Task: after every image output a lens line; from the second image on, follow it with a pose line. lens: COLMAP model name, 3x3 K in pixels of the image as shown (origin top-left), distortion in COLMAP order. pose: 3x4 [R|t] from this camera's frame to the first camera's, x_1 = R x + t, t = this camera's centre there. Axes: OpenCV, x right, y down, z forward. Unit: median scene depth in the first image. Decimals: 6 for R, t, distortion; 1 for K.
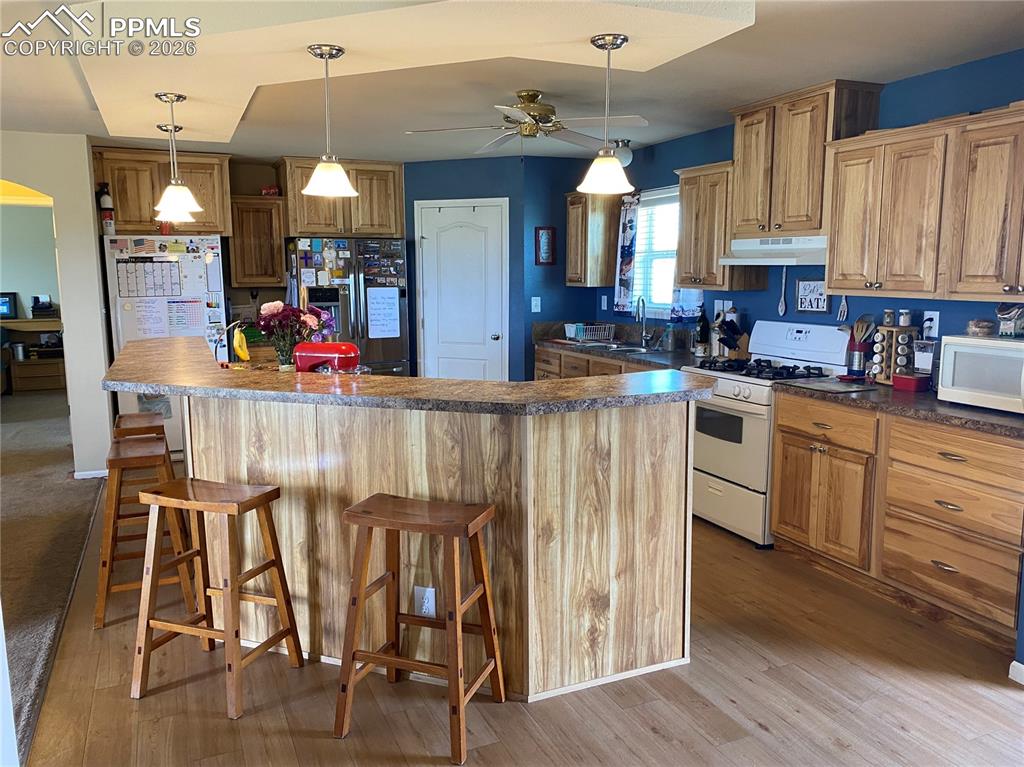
lens RADIAL K [[760.8, 0, 508.2], [0, 760.8, 375.5], [0, 0, 1]] dist [0.041537, -0.028525]
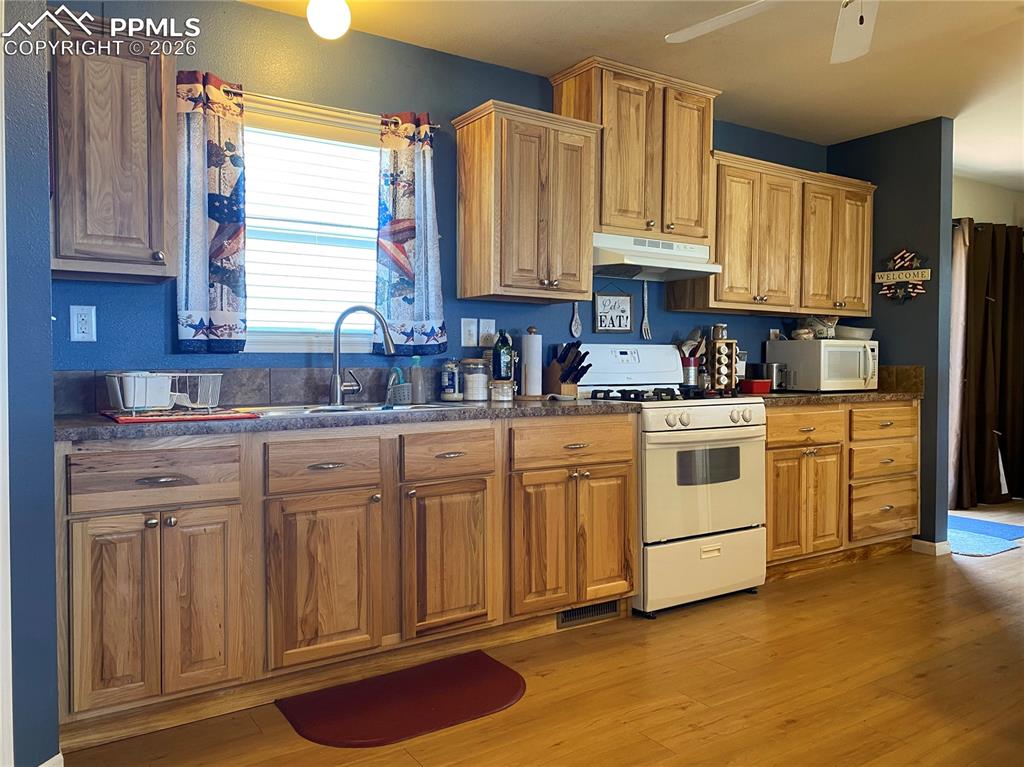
lens RADIAL K [[760.8, 0, 505.3], [0, 760.8, 384.8], [0, 0, 1]] dist [0.041537, -0.028525]
pose [[-0.155084, -0.022540, 0.987644, -0.440981], [0.136479, 0.989665, 0.044017, -0.077424], [-0.978429, 0.141619, -0.150405, 1.254454]]
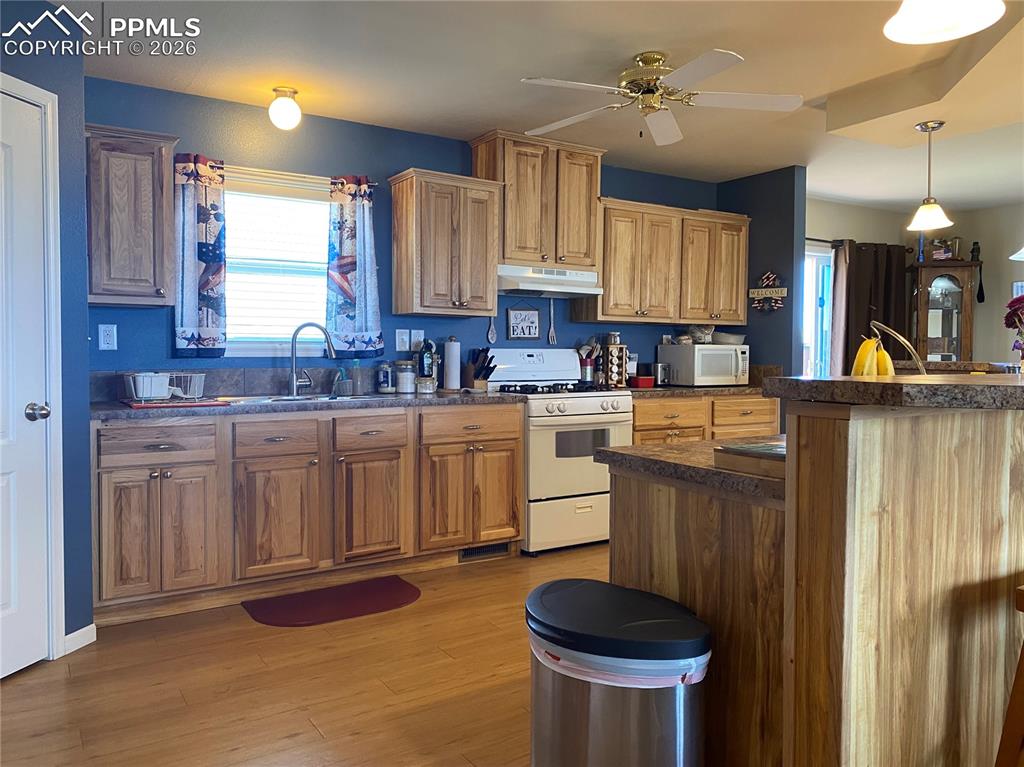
lens RADIAL K [[760.8, 0, 516.6], [0, 760.8, 380.5], [0, 0, 1]] dist [0.041537, -0.028525]
pose [[-0.147008, -0.031715, 0.988627, -0.687015], [0.132742, 0.989812, 0.051491, -0.080234], [-0.980188, 0.138802, -0.141300, 1.169123]]
